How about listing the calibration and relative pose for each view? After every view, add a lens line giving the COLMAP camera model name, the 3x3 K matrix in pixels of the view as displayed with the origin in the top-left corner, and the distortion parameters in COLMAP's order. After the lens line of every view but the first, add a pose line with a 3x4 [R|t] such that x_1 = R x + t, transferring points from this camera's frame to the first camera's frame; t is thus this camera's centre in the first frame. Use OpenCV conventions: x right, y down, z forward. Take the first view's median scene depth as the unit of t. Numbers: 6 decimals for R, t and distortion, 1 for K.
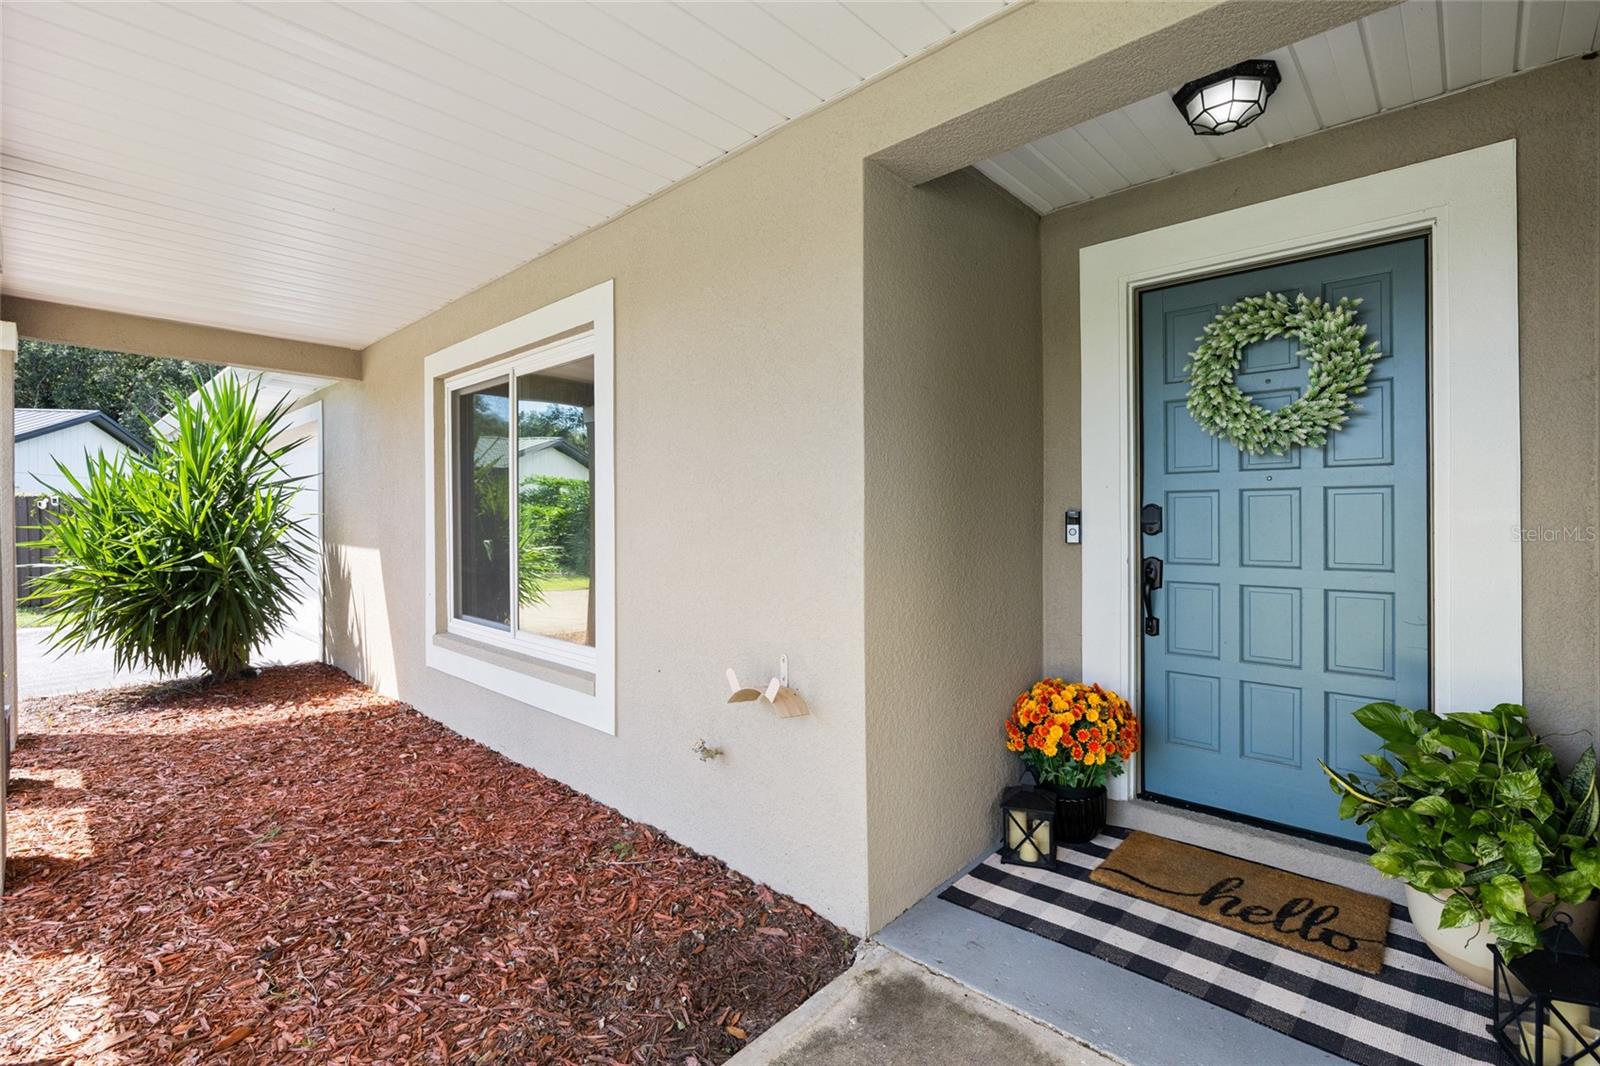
lens RADIAL K [[720.2, 0, 796.5], [0, 720.2, 514.4], [0, 0, 1]] dist [-0.004598, -0.000500]
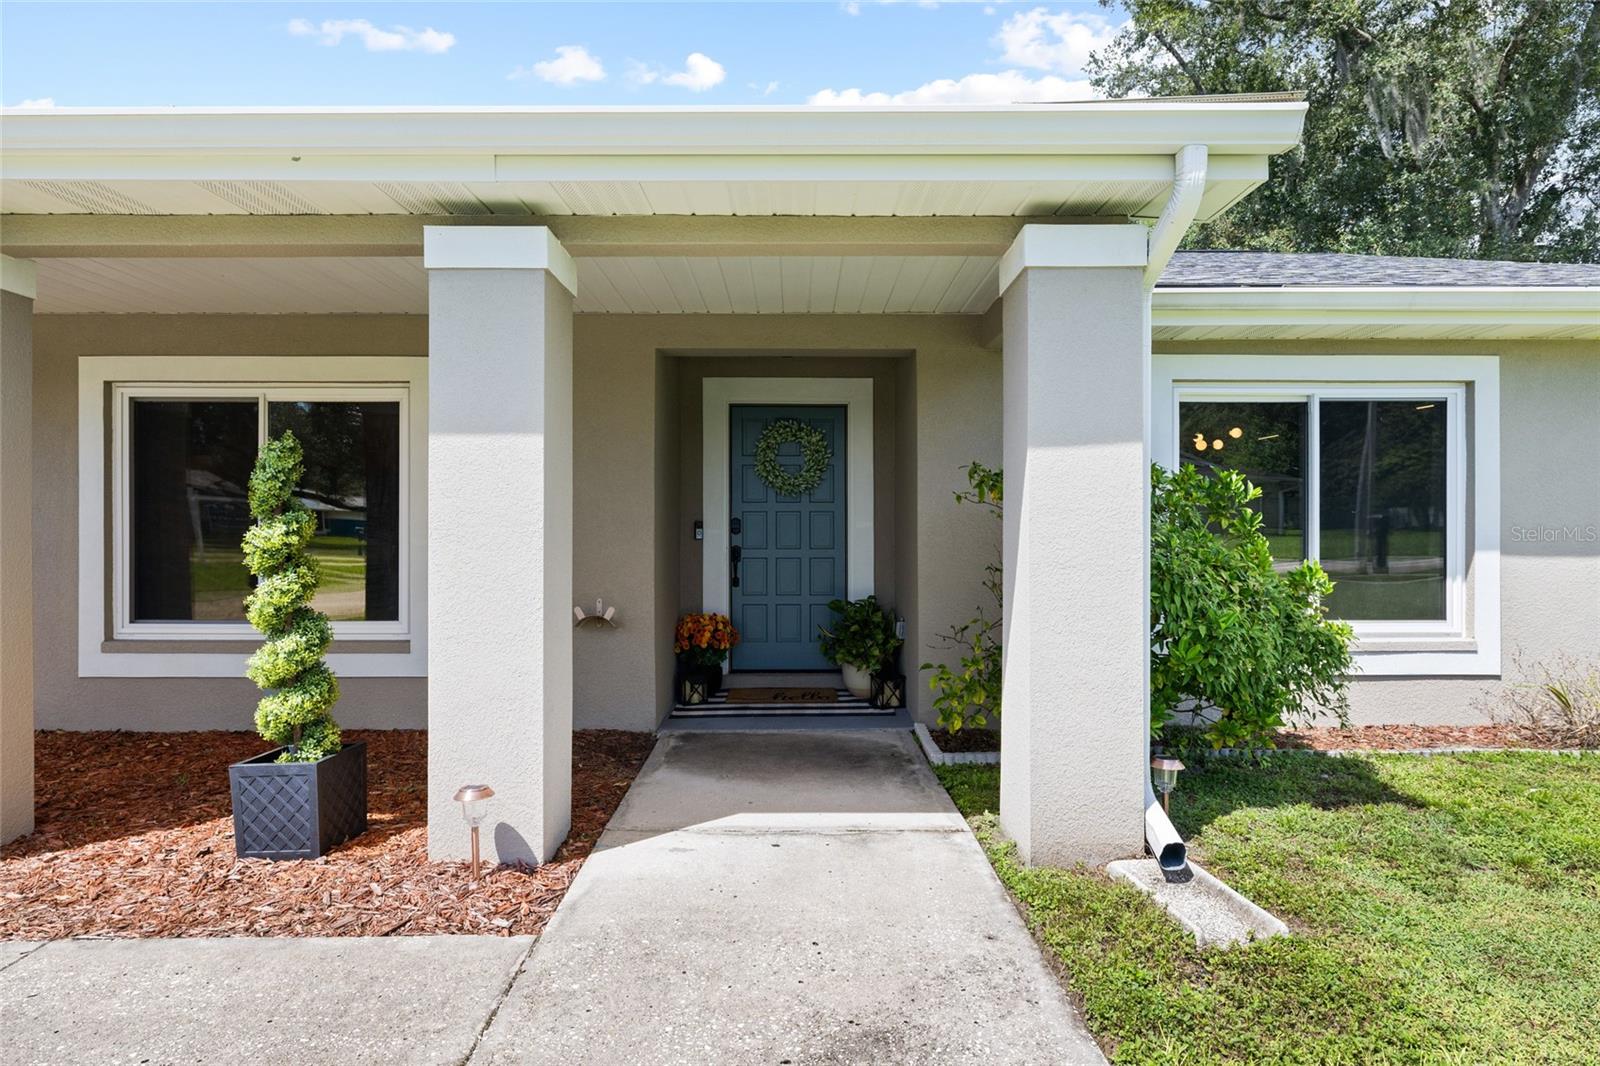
lens RADIAL K [[914.6, 0, 798.3], [0, 914.6, 511.2], [0, 0, 1]] dist [0.002380, 0.000434]
pose [[0.728326, 0.012303, 0.685120, -1.161220], [-0.006513, 0.999918, -0.011032, -0.007241], [-0.685200, 0.003572, 0.728346, -0.975535]]
